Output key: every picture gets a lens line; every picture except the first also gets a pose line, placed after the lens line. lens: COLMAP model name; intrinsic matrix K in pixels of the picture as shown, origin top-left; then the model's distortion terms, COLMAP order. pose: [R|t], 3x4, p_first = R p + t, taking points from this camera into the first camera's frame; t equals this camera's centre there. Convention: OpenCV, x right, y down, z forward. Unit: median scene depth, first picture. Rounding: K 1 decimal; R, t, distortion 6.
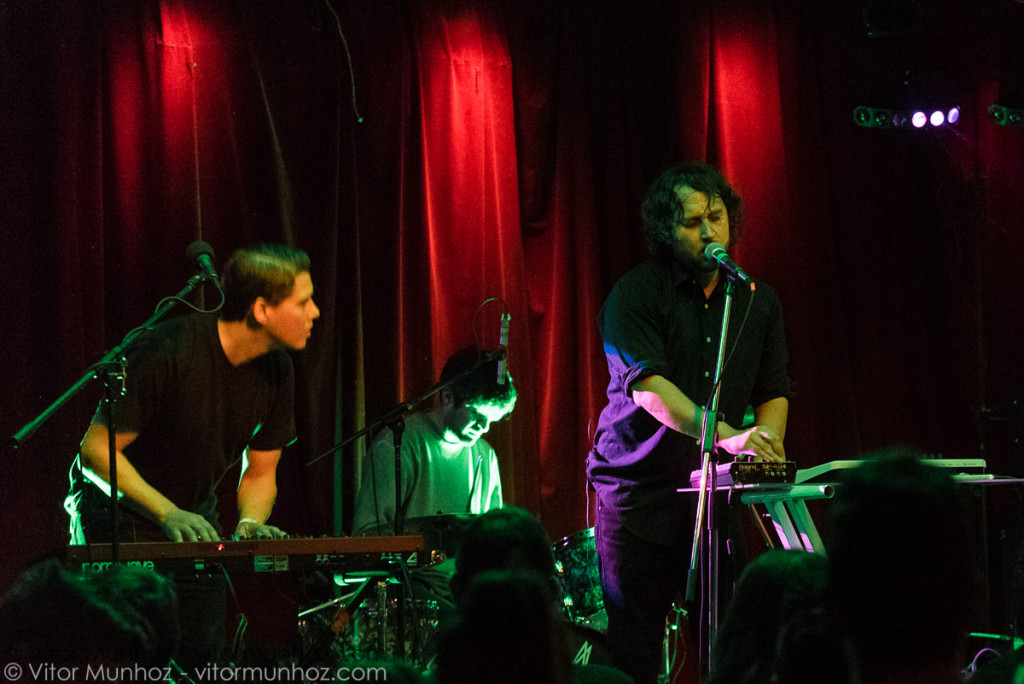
lens RADIAL K [[2176.5, 0, 519.1], [0, 2176.5, 346.0], [0, 0, 1]] dist [-0.270391, 0.000000]
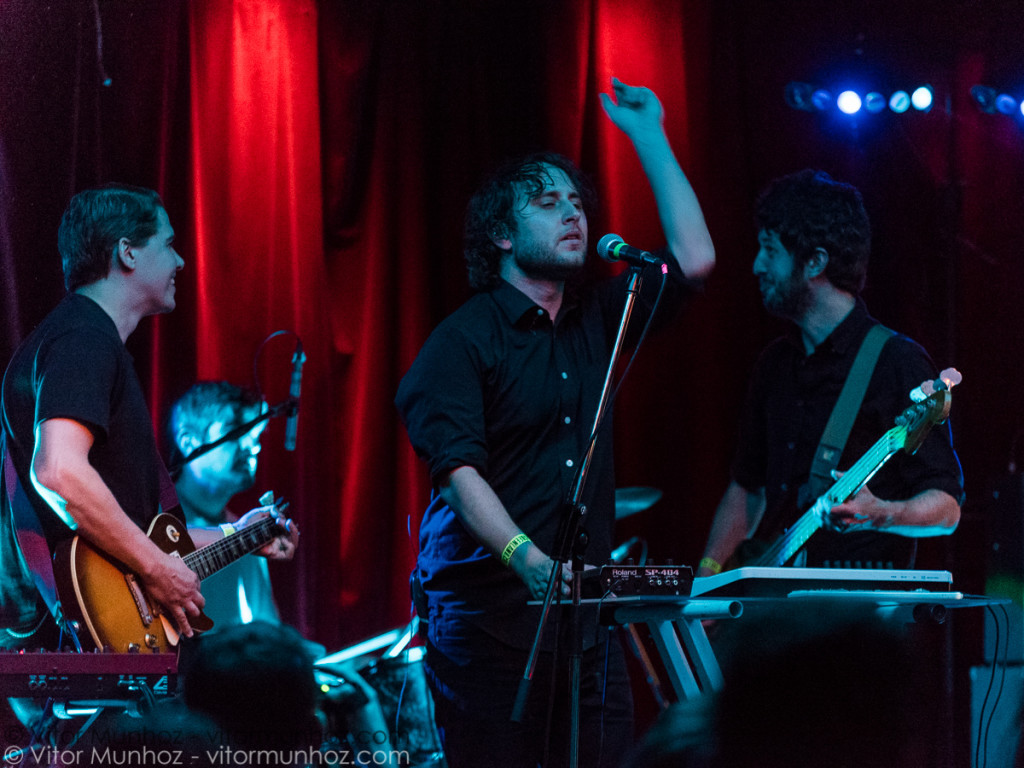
lens RADIAL K [[4496.7, 0, 515.6], [0, 4496.7, 382.1], [0, 0, 1]] dist [-0.048371, 0.000000]
pose [[0.998504, 0.029354, 0.046138, -0.002891], [-0.029940, 0.999479, 0.012052, -0.025371], [-0.045760, -0.013416, 0.998862, -0.515345]]
